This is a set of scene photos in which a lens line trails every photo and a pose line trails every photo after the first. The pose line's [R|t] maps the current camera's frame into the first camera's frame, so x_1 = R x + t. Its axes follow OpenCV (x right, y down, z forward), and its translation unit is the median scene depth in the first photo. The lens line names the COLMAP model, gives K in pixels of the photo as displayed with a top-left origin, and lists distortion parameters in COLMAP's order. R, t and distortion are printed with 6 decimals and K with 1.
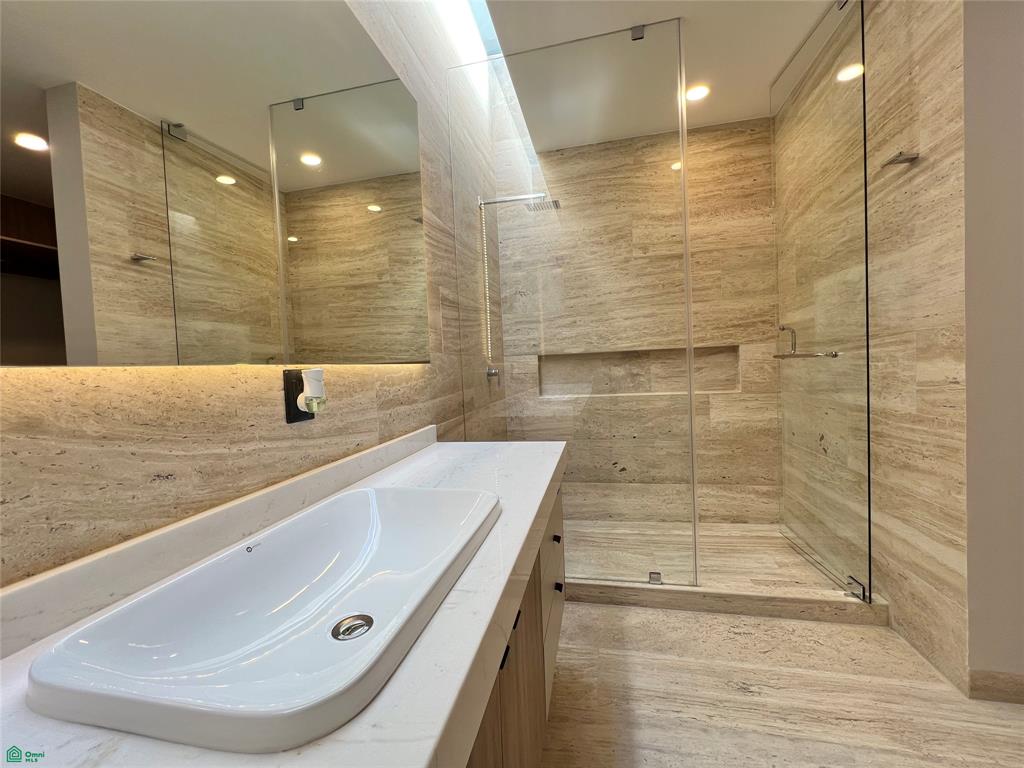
lens RADIAL K [[410.8, 0, 511.9], [0, 410.8, 380.6], [0, 0, 1]] dist [-0.001557, 0.000749]
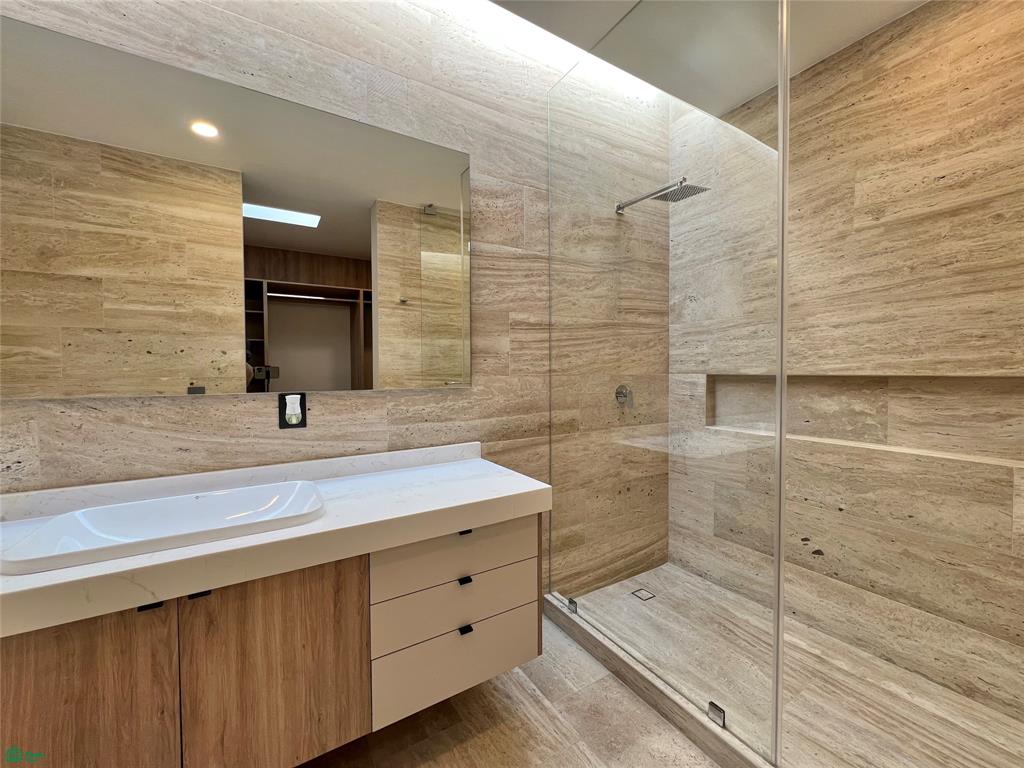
lens RADIAL K [[410.8, 0, 511.9], [0, 410.8, 380.6], [0, 0, 1]] dist [-0.001557, 0.000749]
pose [[0.693728, 0.061368, -0.717618, 0.398206], [-0.052537, 0.998021, 0.034560, -0.060608], [0.718318, 0.013727, 0.695579, 0.180846]]
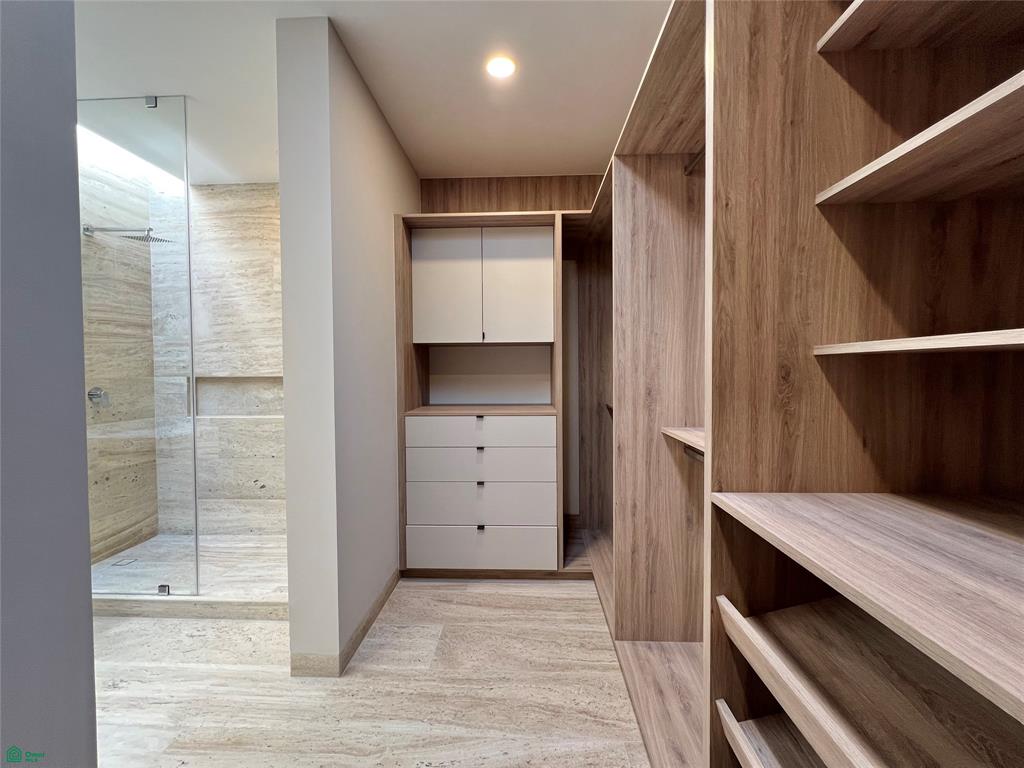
lens RADIAL K [[410.8, 0, 511.9], [0, 410.8, 380.6], [0, 0, 1]] dist [-0.001557, 0.000749]
pose [[0.984120, 0.036541, 0.173705, 0.735858], [-0.033730, 0.999248, -0.019108, -0.063808], [-0.174273, 0.012946, 0.984612, -0.178619]]
